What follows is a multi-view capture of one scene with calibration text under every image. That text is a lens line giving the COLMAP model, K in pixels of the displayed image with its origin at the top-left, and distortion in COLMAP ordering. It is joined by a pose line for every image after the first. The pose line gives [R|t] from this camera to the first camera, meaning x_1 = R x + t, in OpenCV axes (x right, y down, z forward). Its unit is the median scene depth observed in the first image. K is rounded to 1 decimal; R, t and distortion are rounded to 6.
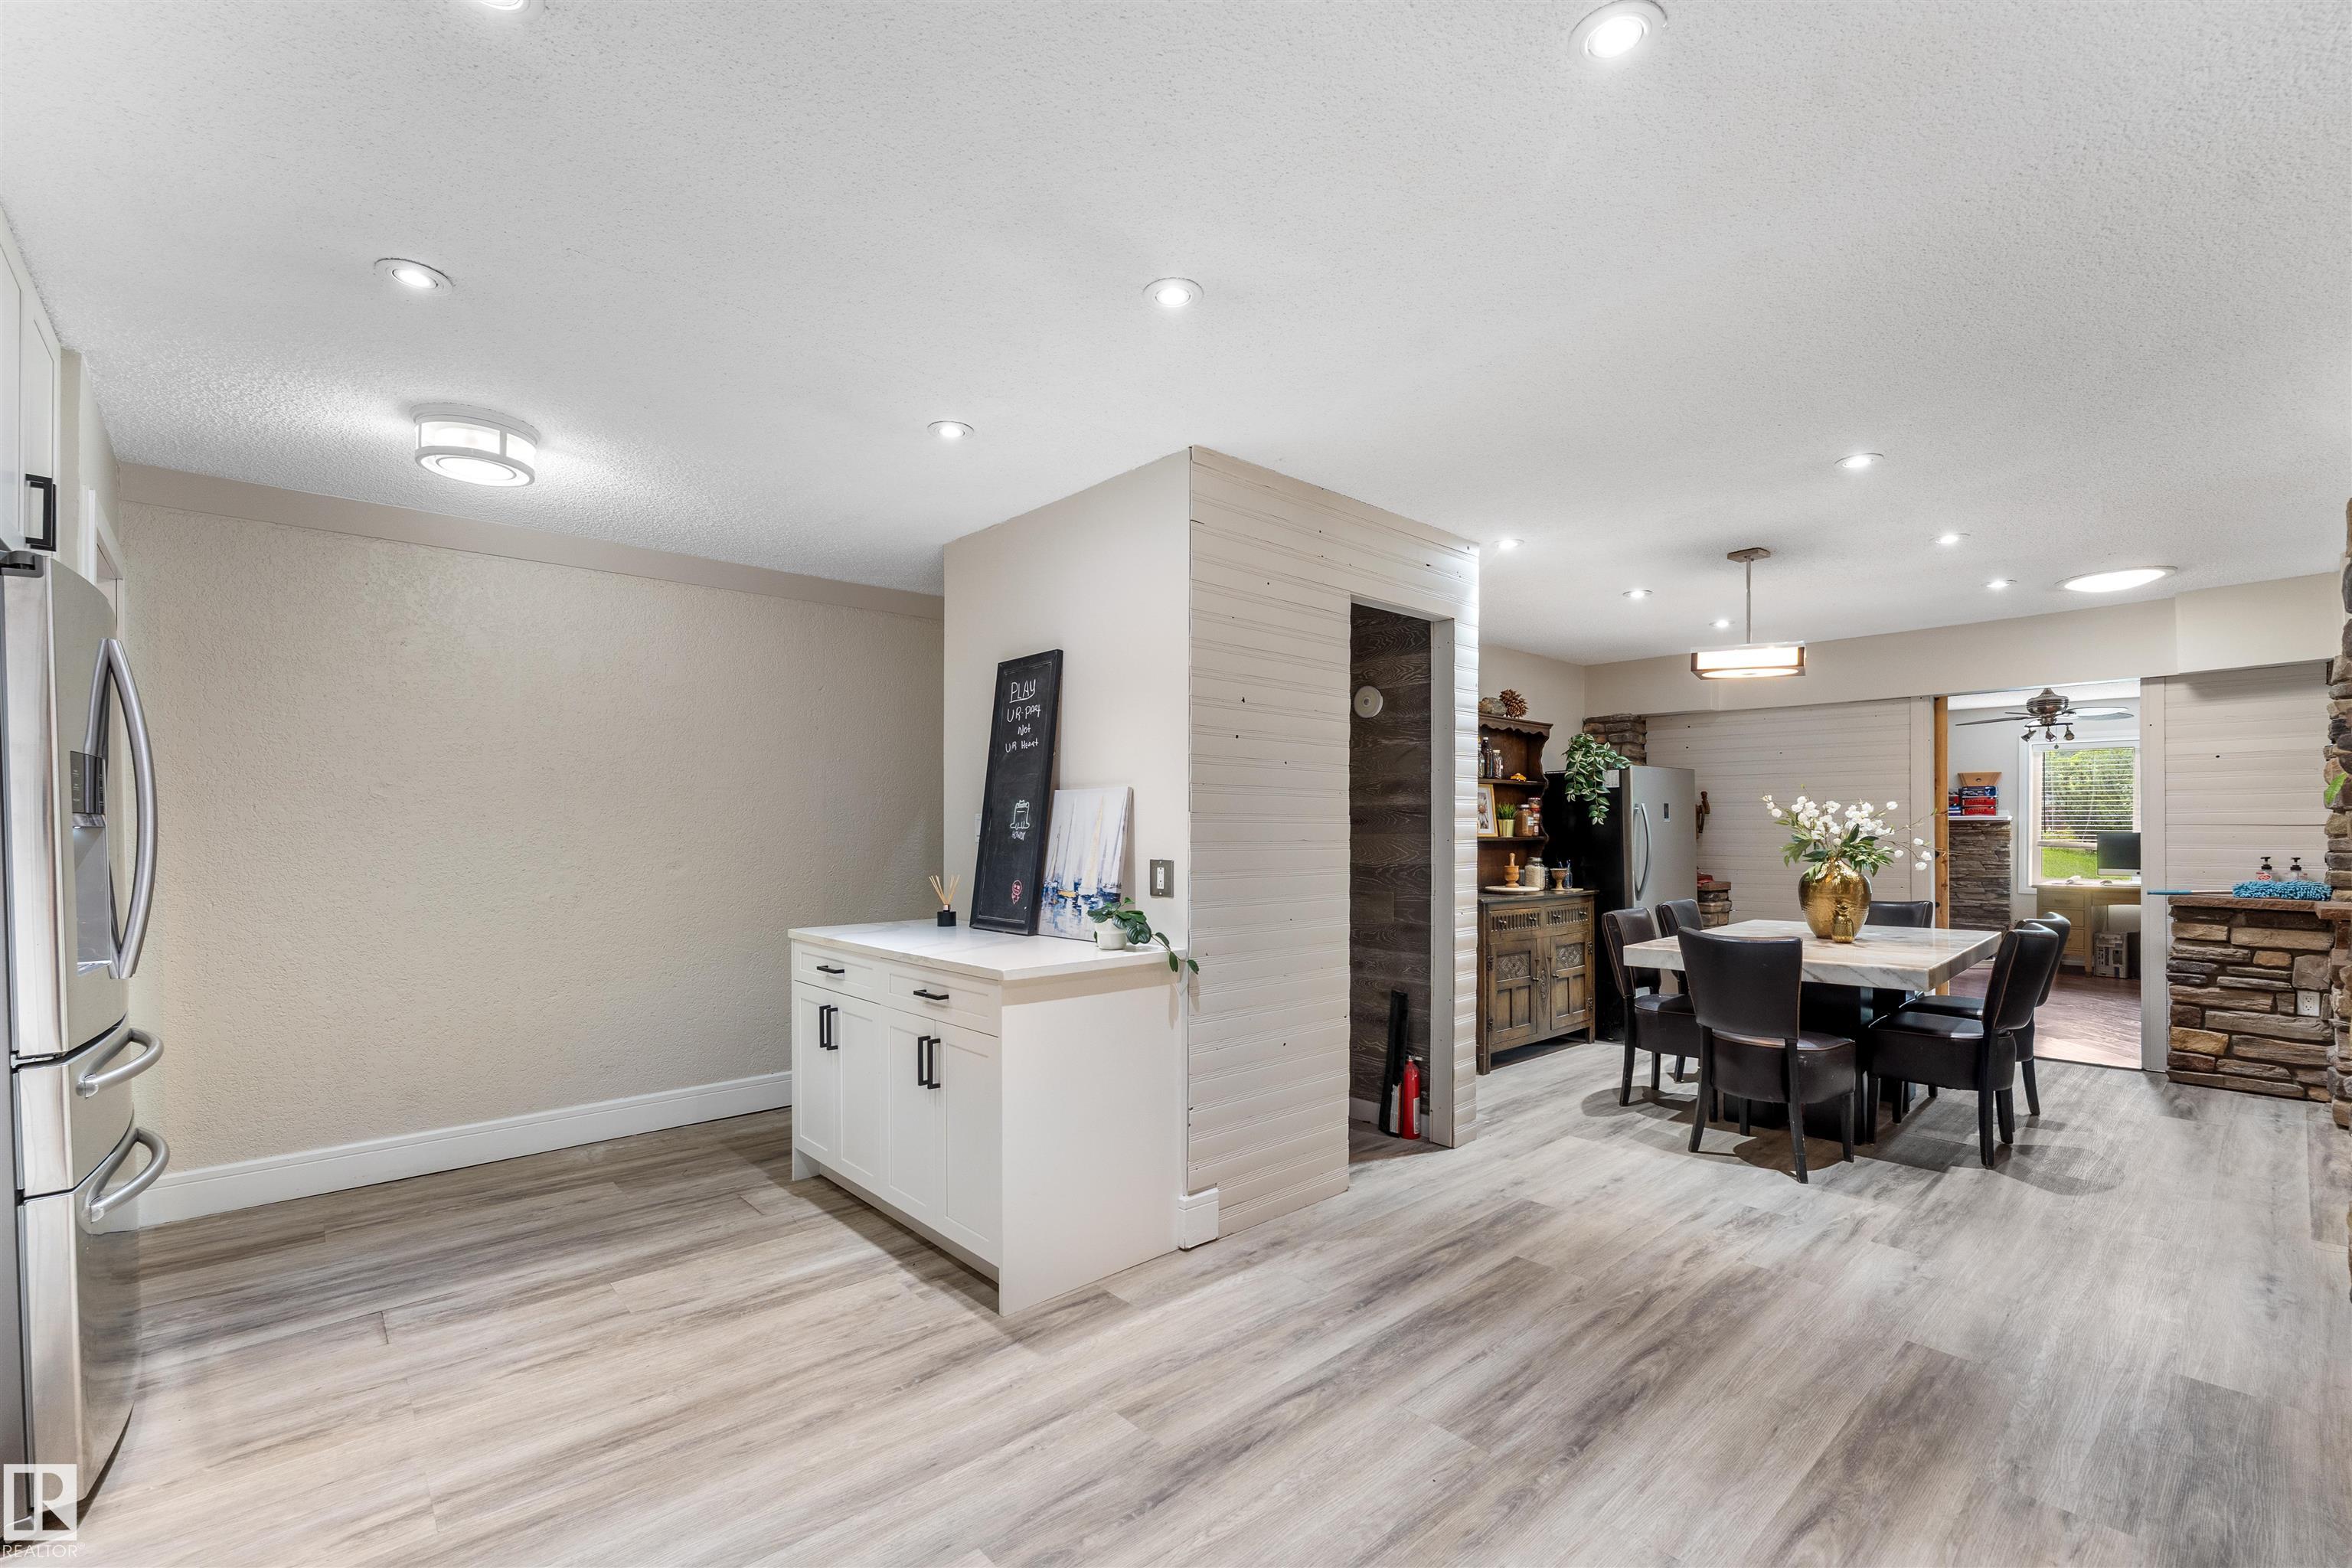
lens RADIAL K [[1007.5, 0, 1181.3], [0, 1007.5, 821.5], [0, 0, 1]] dist [-0.001459, -0.000238]
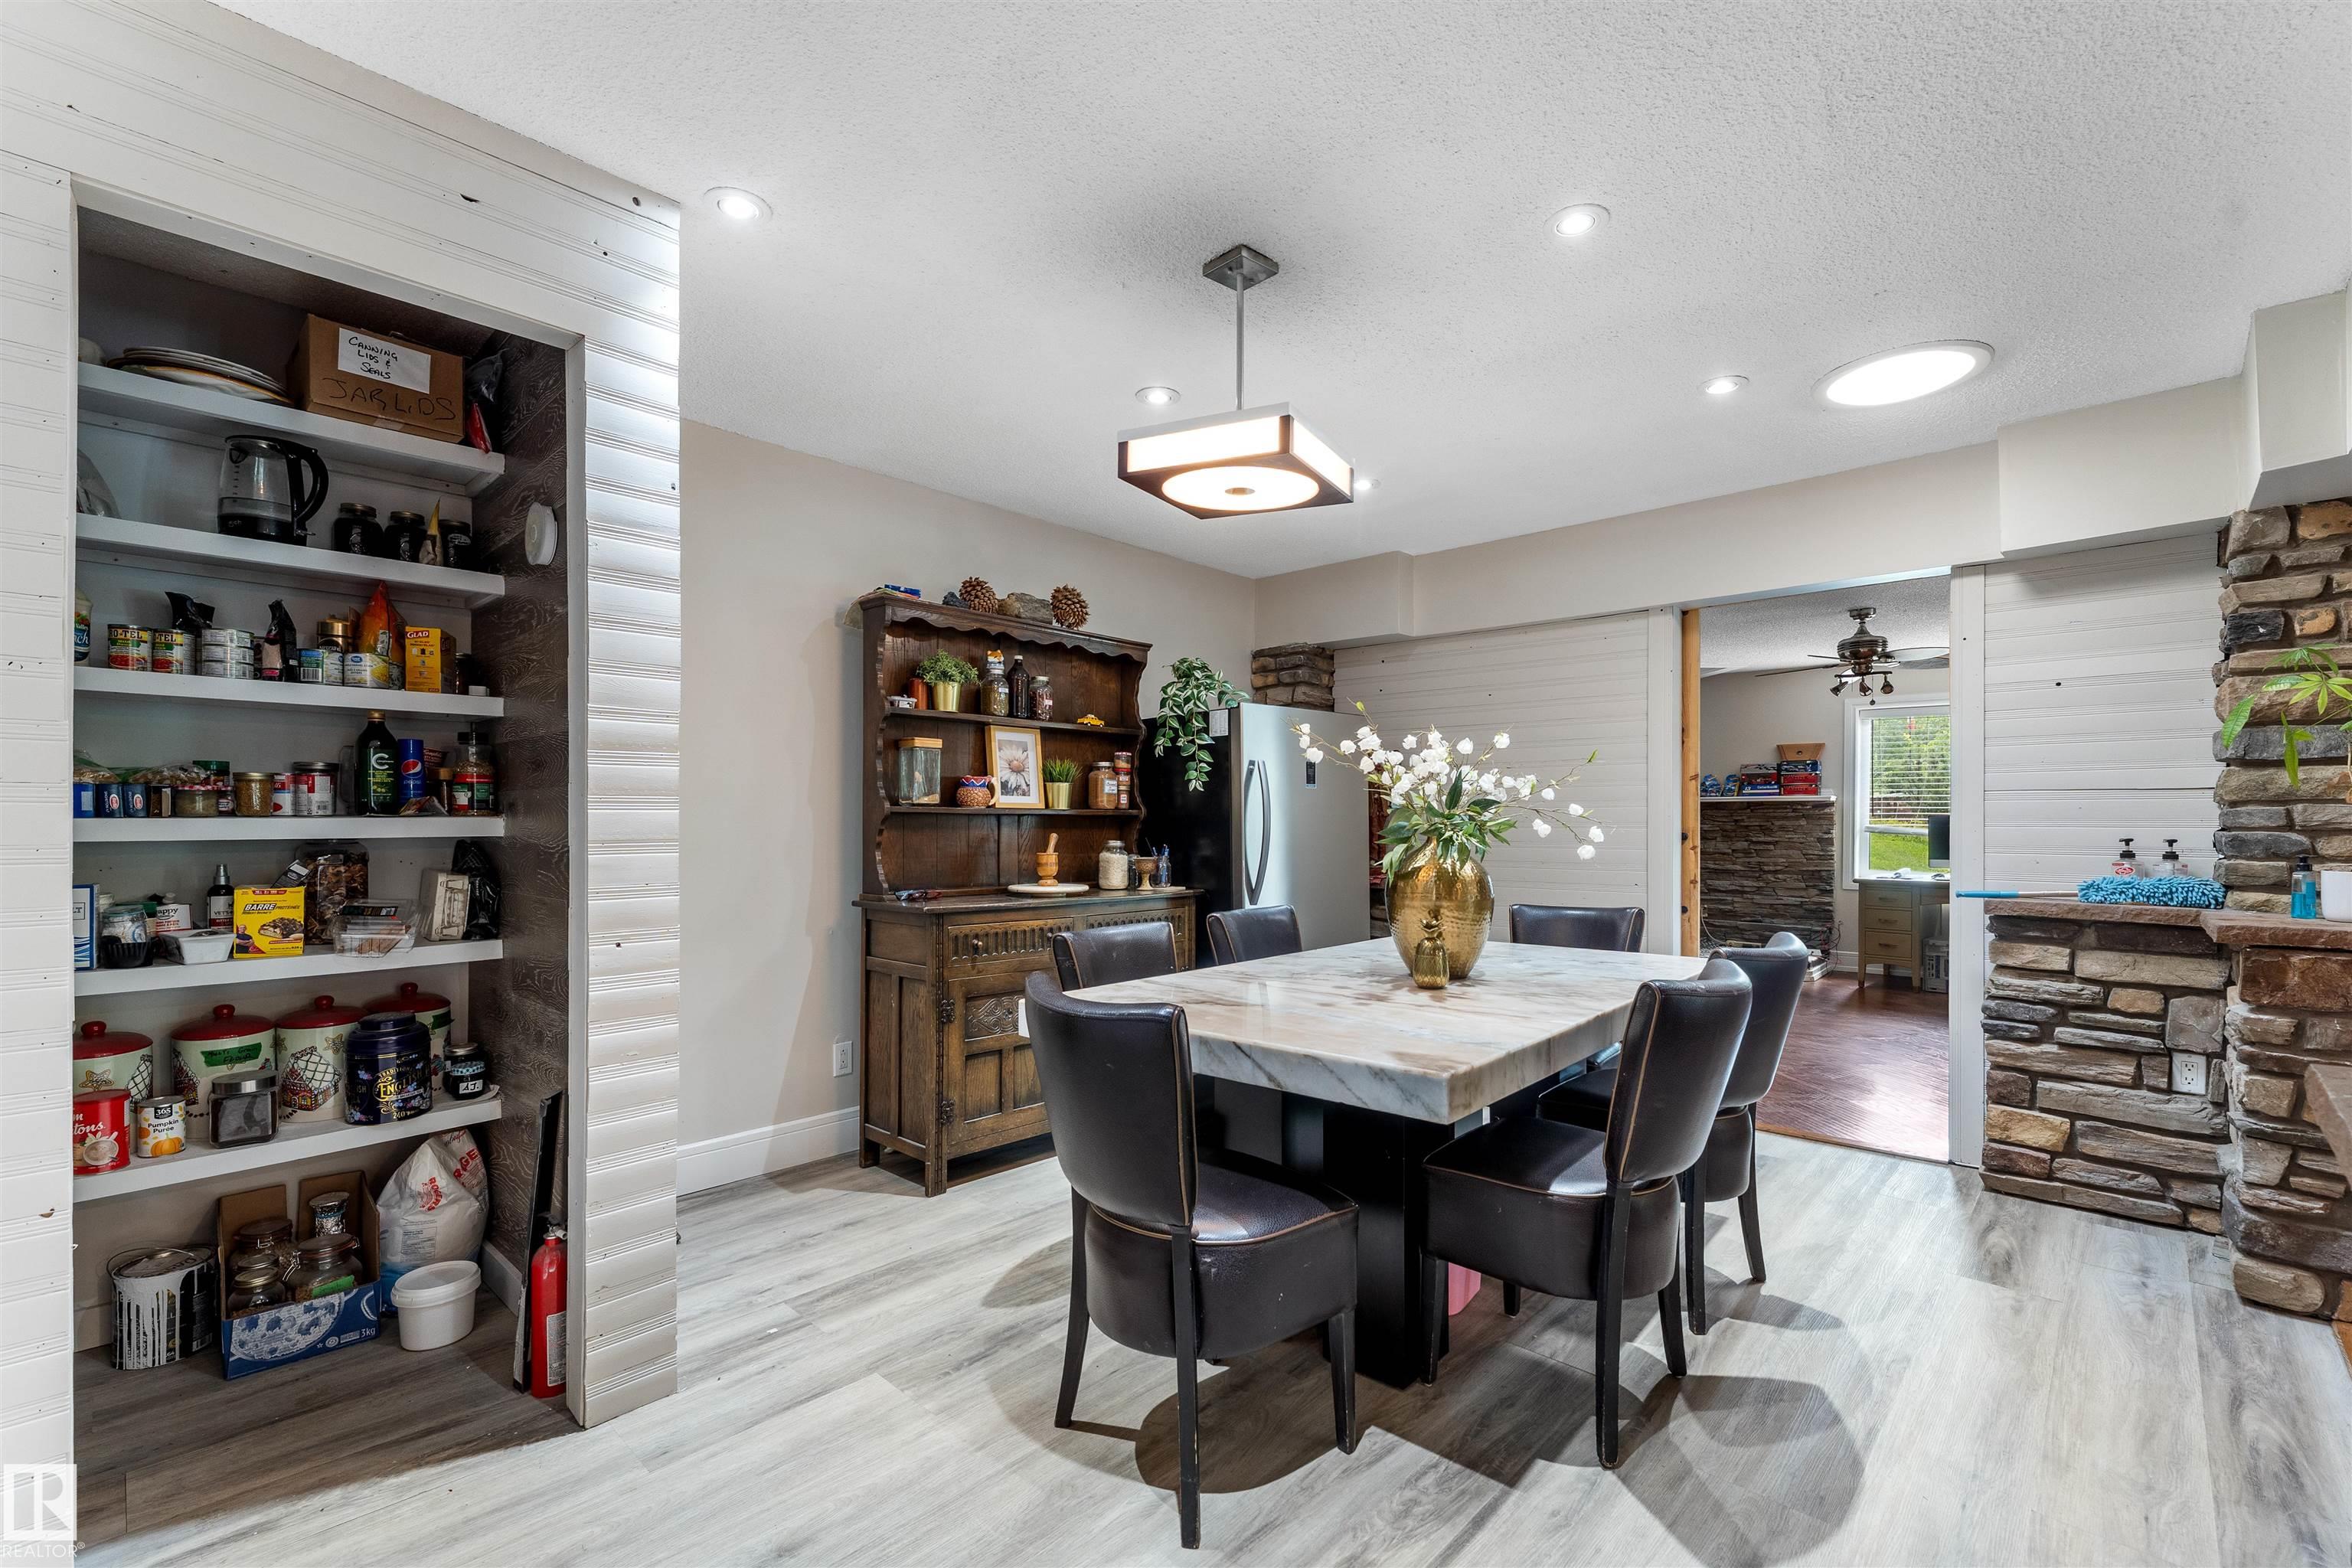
lens RADIAL K [[1018.3, 0, 1178.4], [0, 1018.3, 815.1], [0, 0, 1]] dist [-0.001755, -0.000157]
pose [[0.996838, 0.004117, 0.079353, 0.470944], [-0.004312, 0.999988, 0.002288, 0.023504], [-0.079342, -0.002623, 0.996844, 0.445764]]
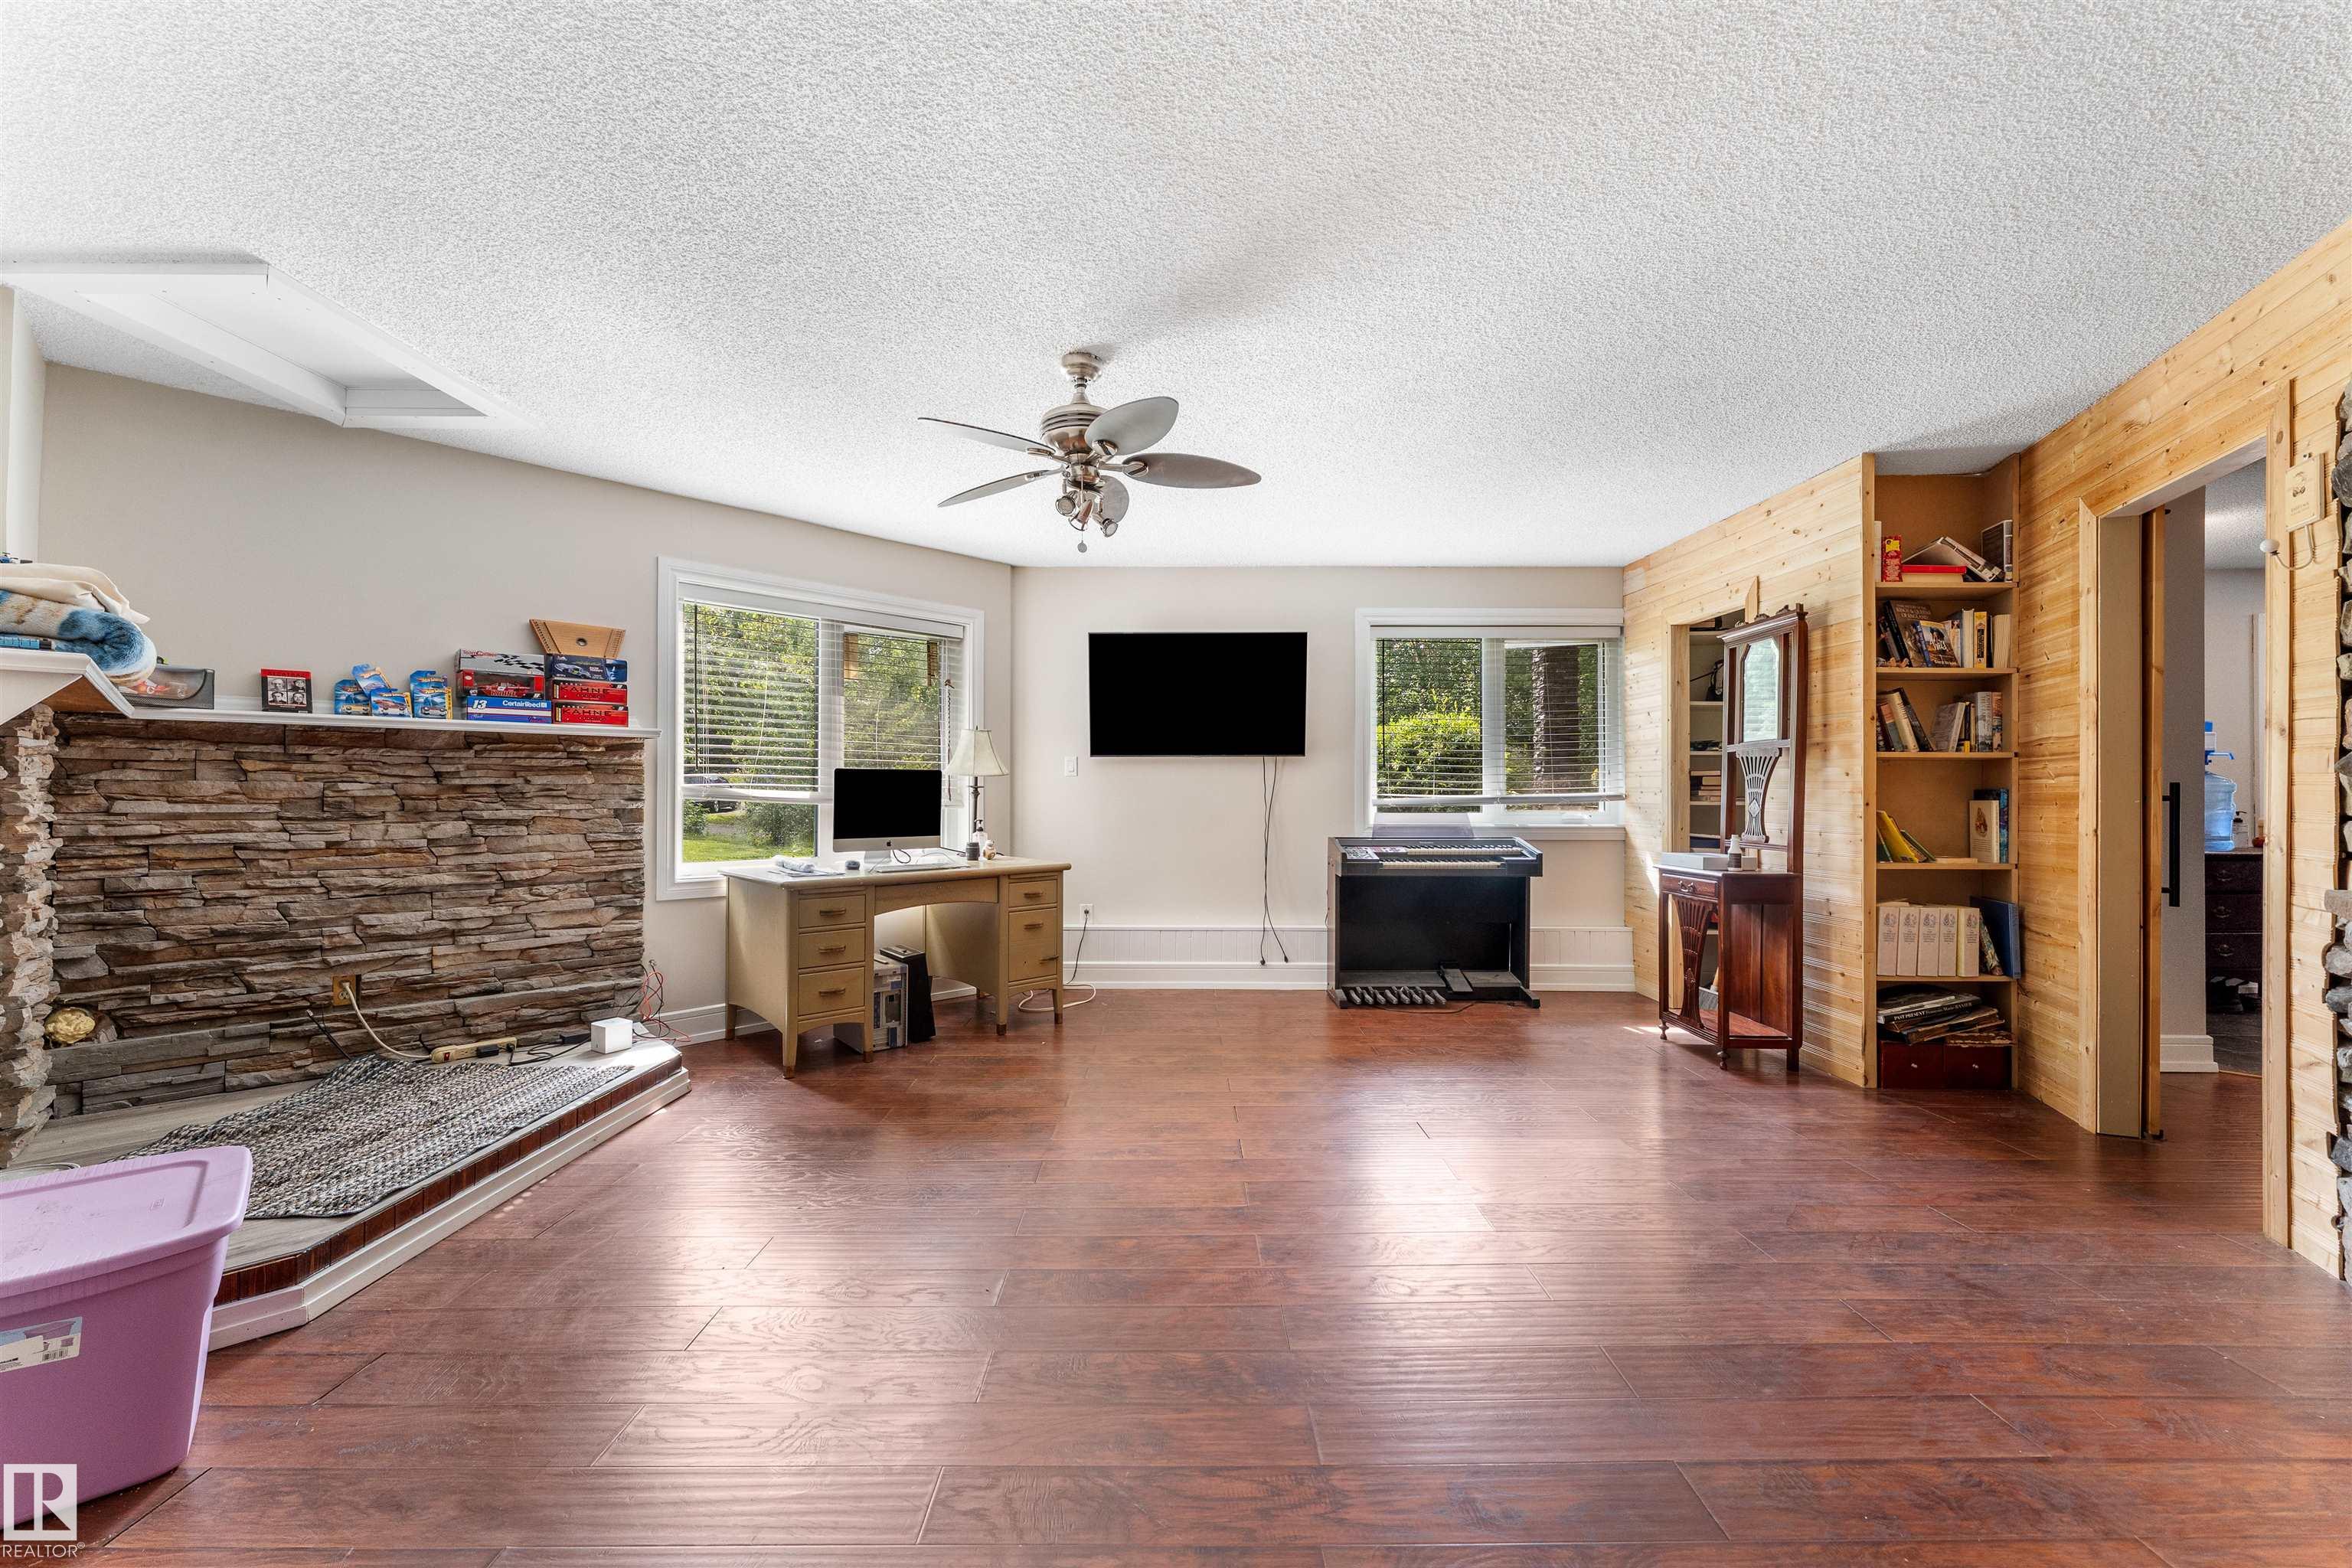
lens RADIAL K [[946.2, 0, 1180.1], [0, 946.2, 785.4], [0, 0, 1]] dist [-0.000021, -0.000070]
pose [[-0.064691, 0.007326, 0.997878, 0.837908], [-0.008407, 0.999934, -0.007886, 0.043805], [-0.997870, -0.008899, -0.064625, 1.706389]]
